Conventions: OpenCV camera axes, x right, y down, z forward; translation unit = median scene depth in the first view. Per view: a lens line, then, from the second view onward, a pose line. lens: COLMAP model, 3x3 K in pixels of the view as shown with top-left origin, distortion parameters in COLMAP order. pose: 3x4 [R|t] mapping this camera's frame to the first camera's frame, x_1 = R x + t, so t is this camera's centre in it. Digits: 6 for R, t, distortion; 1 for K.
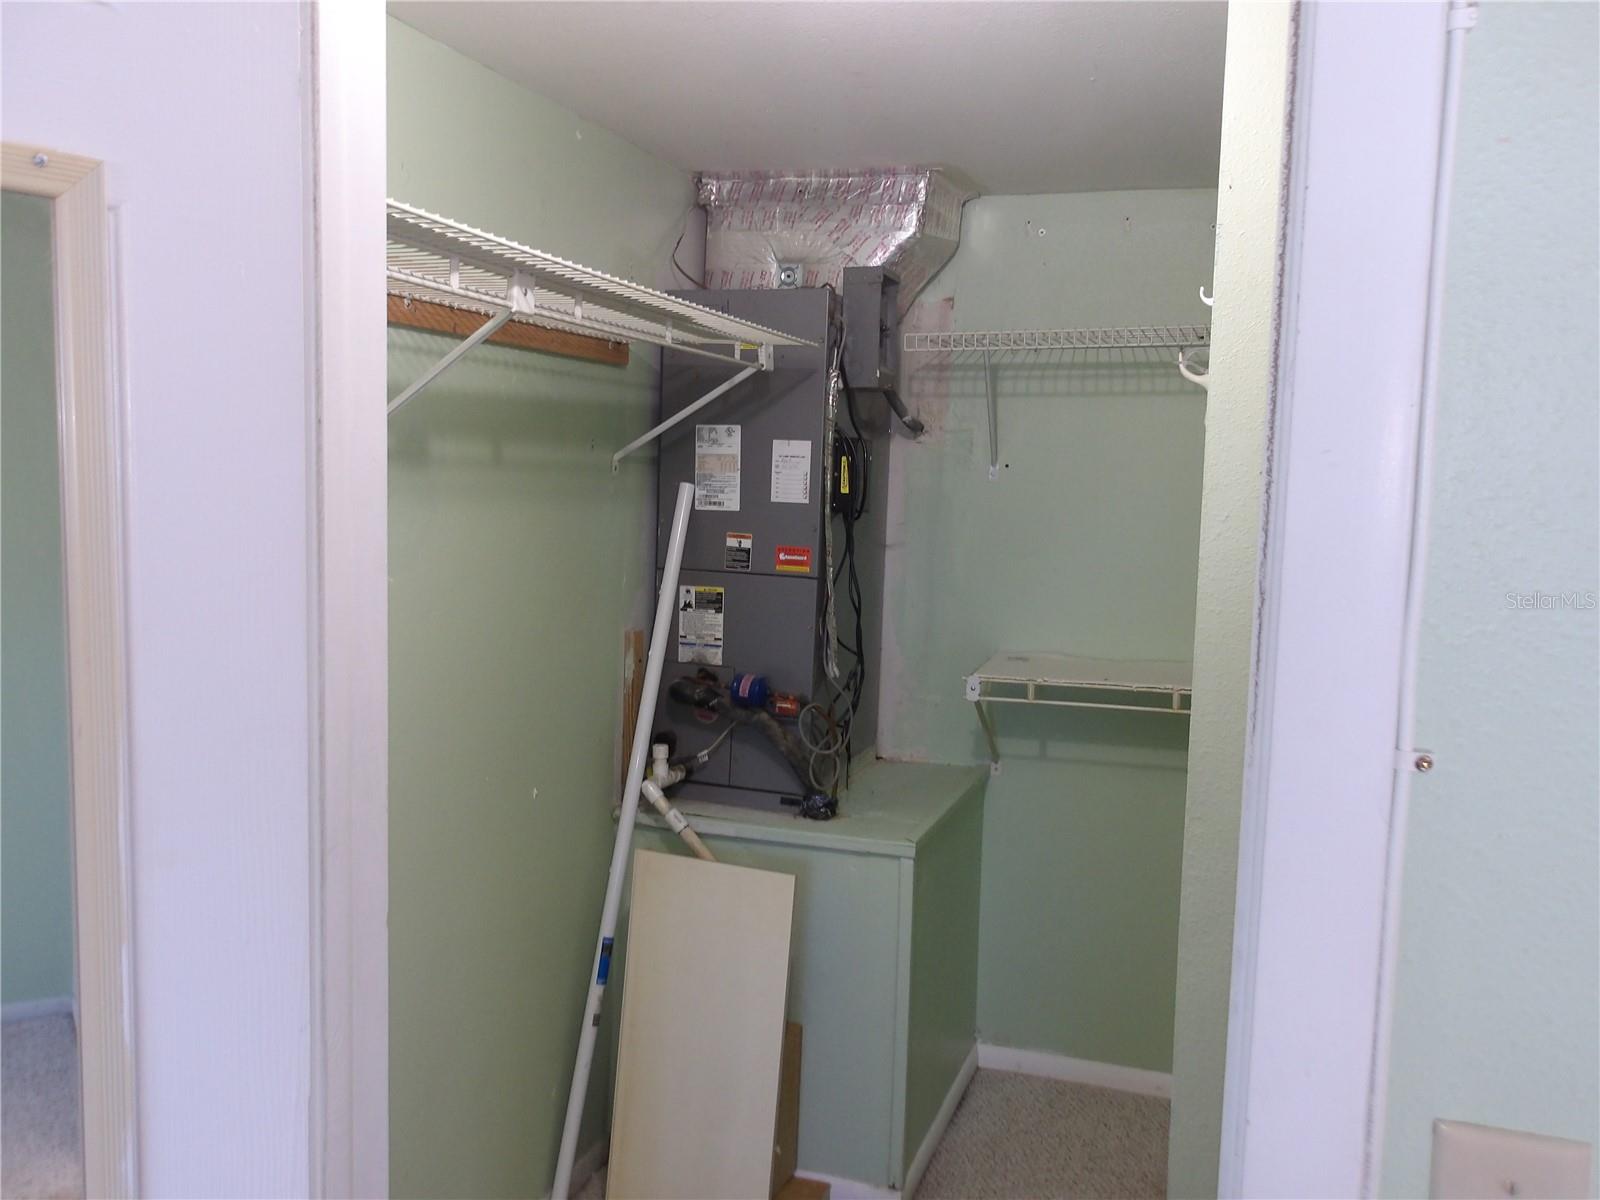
lens RADIAL K [[1318.4, 0, 807.6], [0, 1318.4, 599.8], [0, 0, 1]] dist [0.000872, 0.001256]
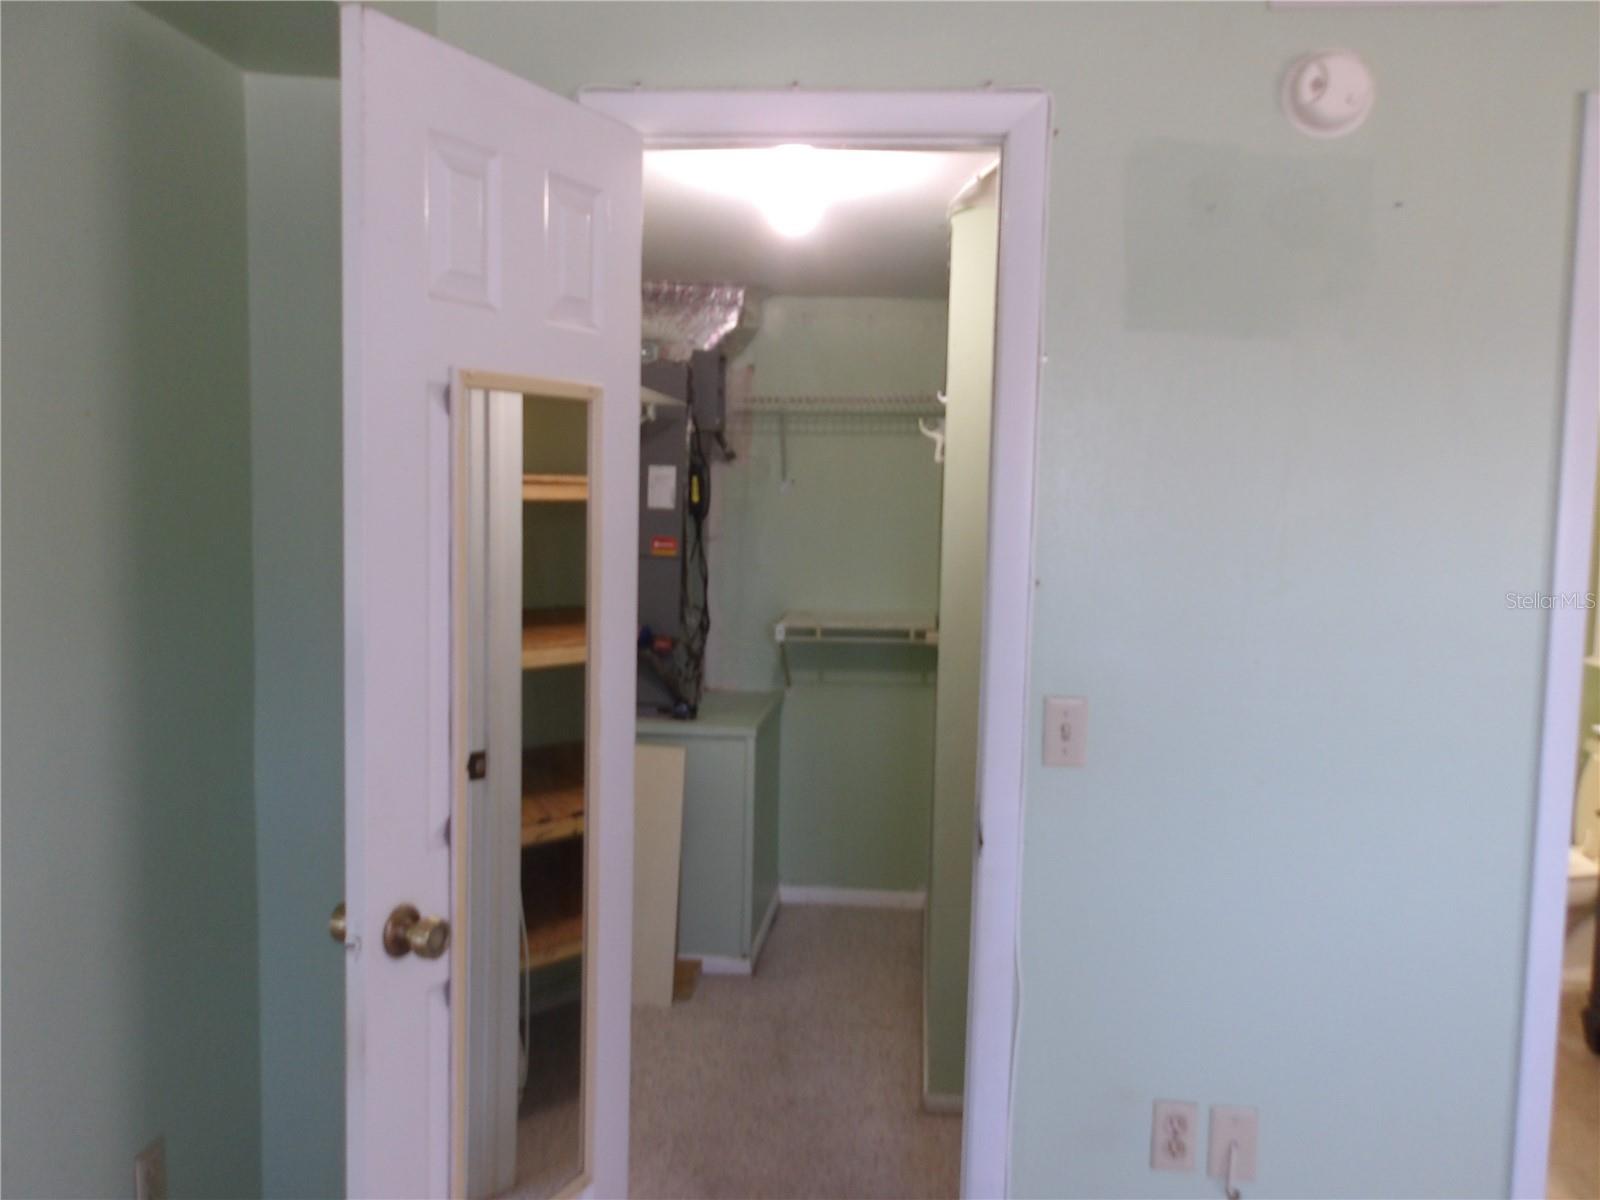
lens RADIAL K [[1294.9, 0, 797.1], [0, 1294.9, 588.4], [0, 0, 1]] dist [-0.006591, 0.001134]
pose [[0.975447, -0.019635, 0.219359, -0.177069], [0.022640, 0.999681, -0.011195, 0.035271], [-0.219070, 0.015887, 0.975580, -0.433031]]
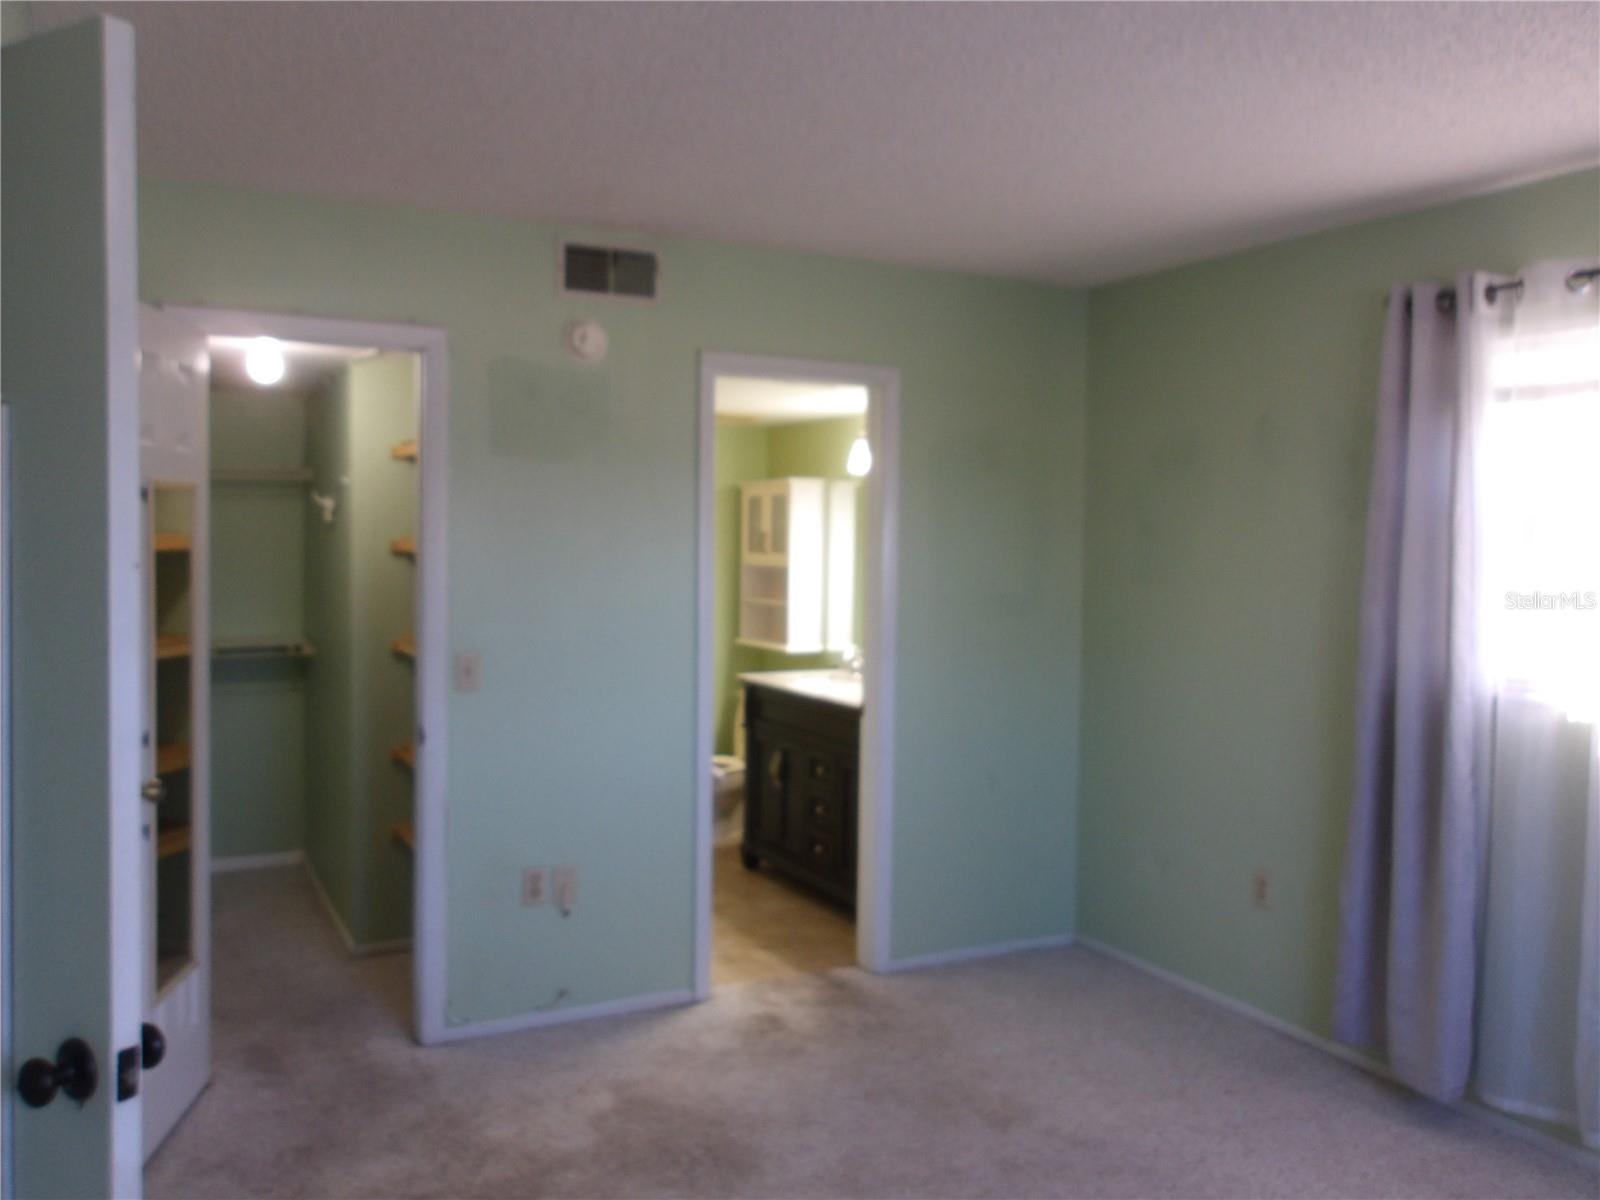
lens RADIAL K [[1294.9, 0, 797.1], [0, 1294.9, 588.4], [0, 0, 1]] dist [-0.006591, 0.001134]
pose [[0.702510, -0.041602, 0.710457, -0.567872], [0.075054, 0.997054, -0.015831, 0.071495], [-0.707706, 0.064444, 0.703562, -0.927186]]
